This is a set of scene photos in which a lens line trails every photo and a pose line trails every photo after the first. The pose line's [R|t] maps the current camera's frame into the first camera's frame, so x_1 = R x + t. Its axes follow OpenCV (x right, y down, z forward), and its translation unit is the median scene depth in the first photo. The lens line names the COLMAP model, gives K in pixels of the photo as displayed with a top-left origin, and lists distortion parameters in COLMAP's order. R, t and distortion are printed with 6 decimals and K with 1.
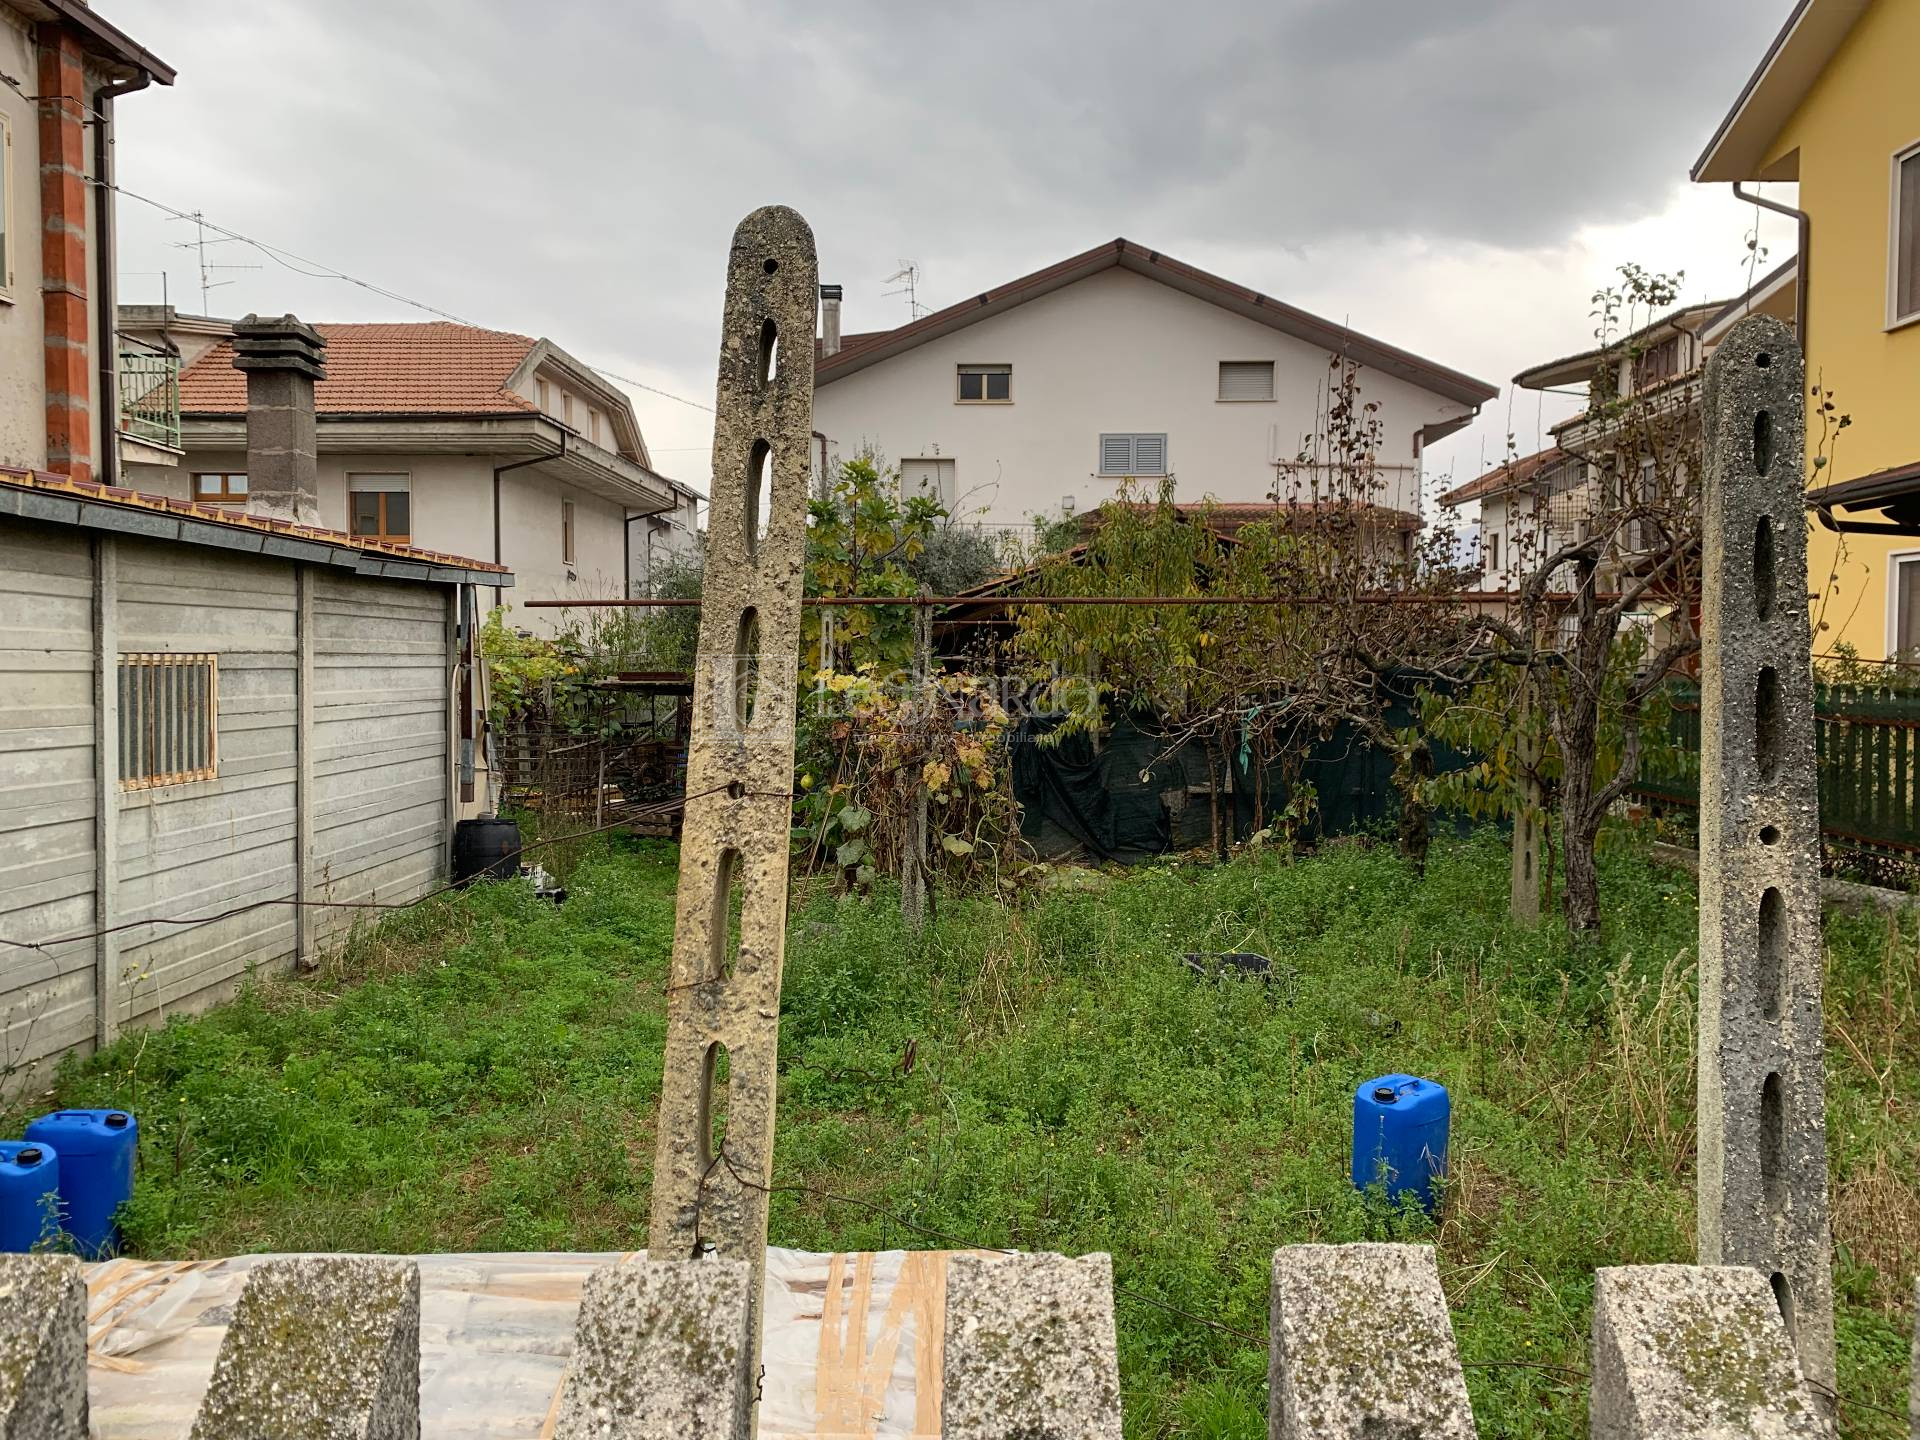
lens RADIAL K [[1457.8, 0, 960.5], [0, 1457.8, 713.4], [0, 0, 1]] dist [-0.002100, 0.002927]
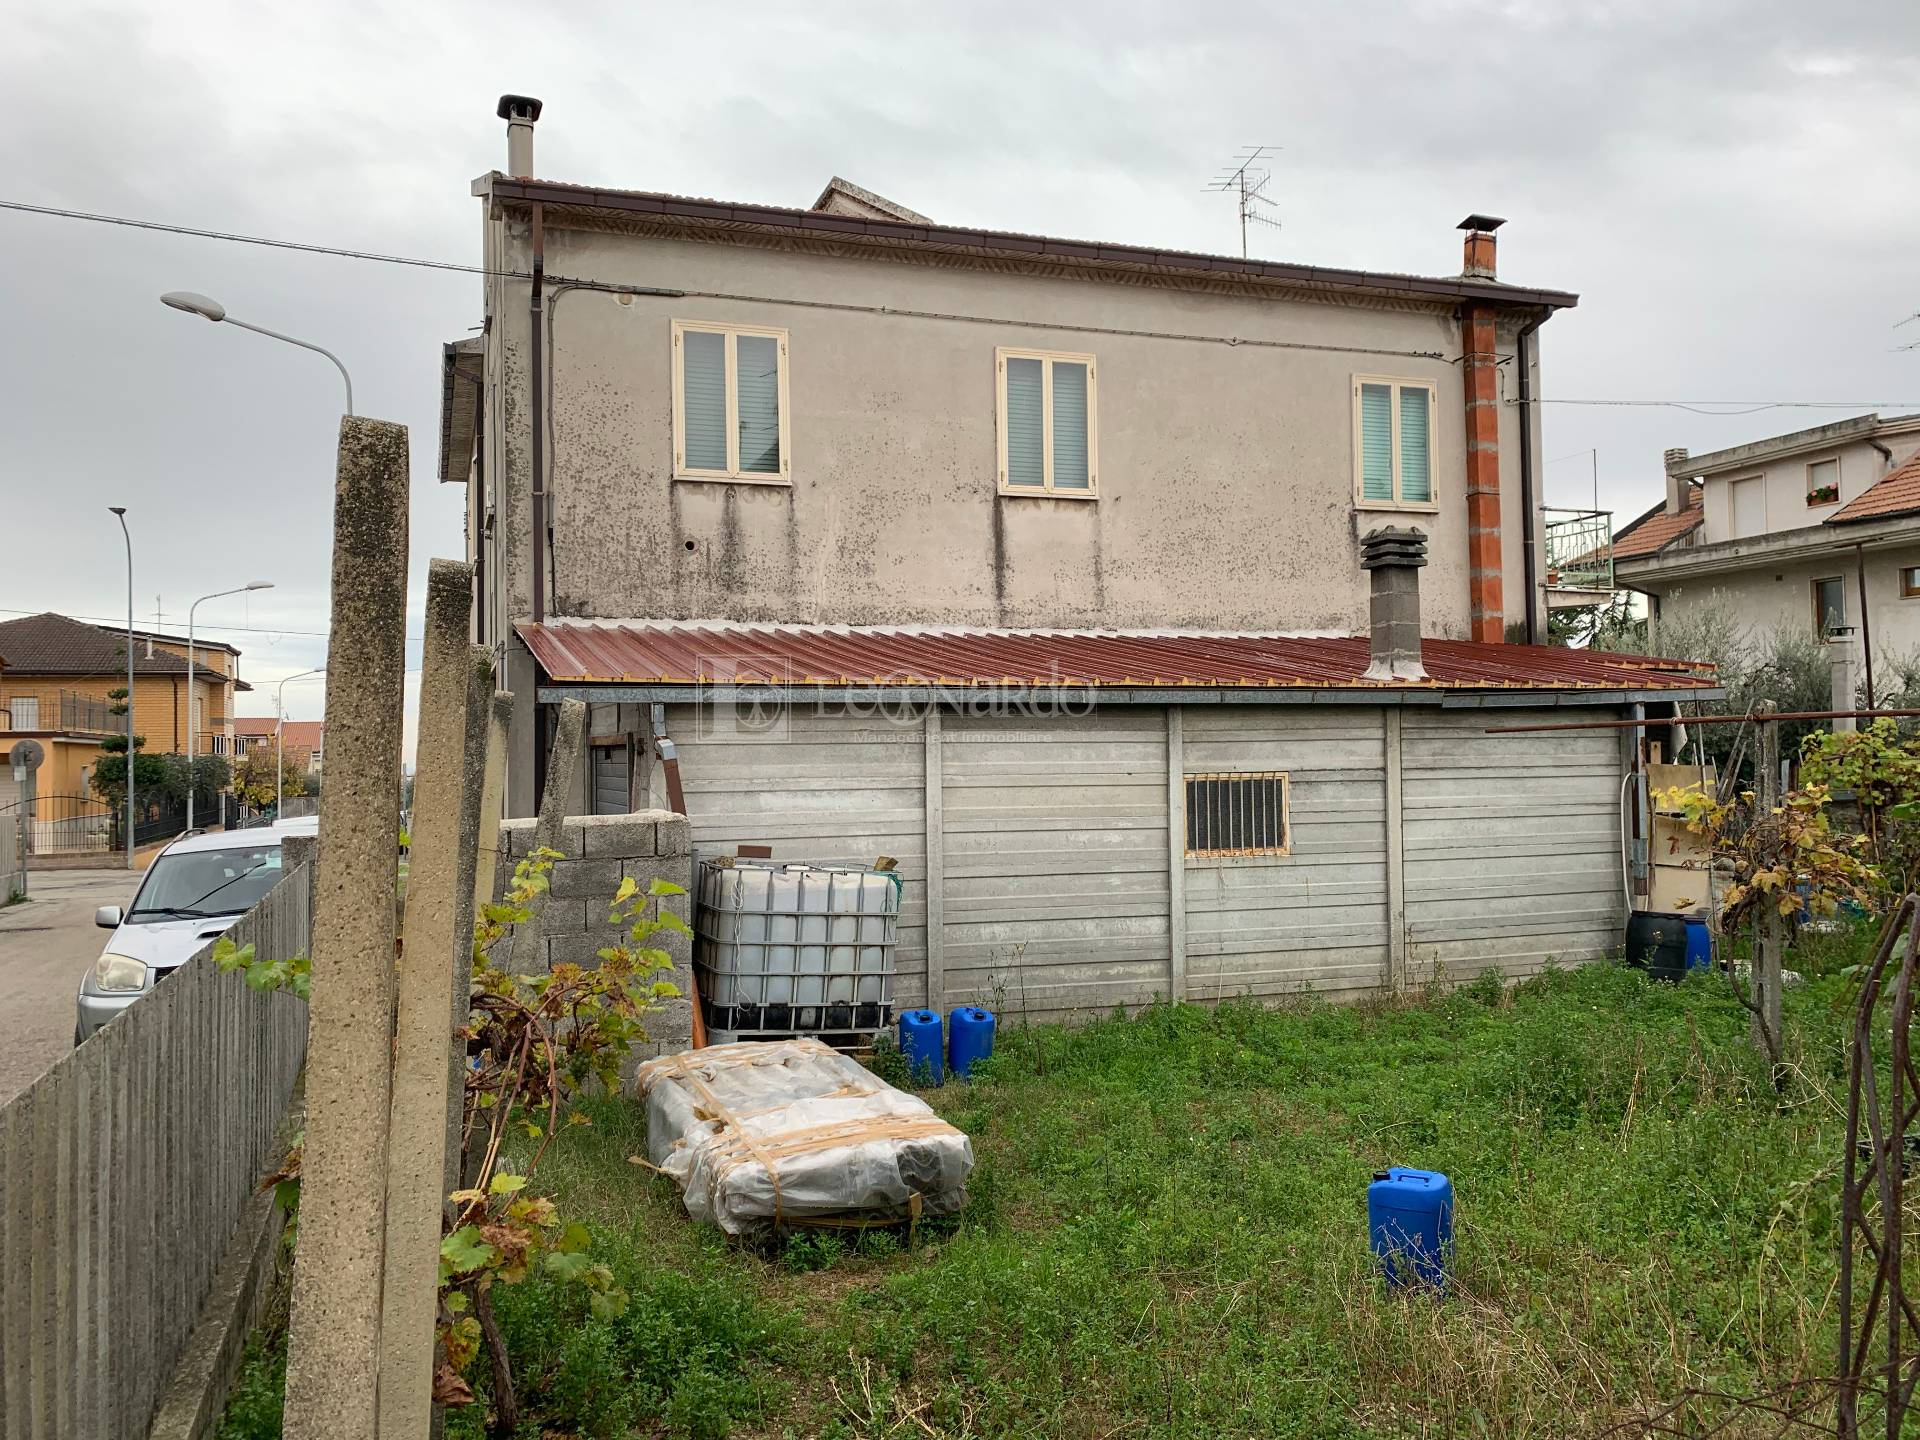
lens RADIAL K [[1457.8, 0, 957.9], [0, 1457.8, 716.6], [0, 0, 1]] dist [-0.002100, 0.002927]
pose [[0.324389, -0.030163, -0.945443, 0.727961], [-0.021161, 0.999010, -0.039133, -0.028478], [0.945687, 0.032701, 0.323429, 0.166347]]
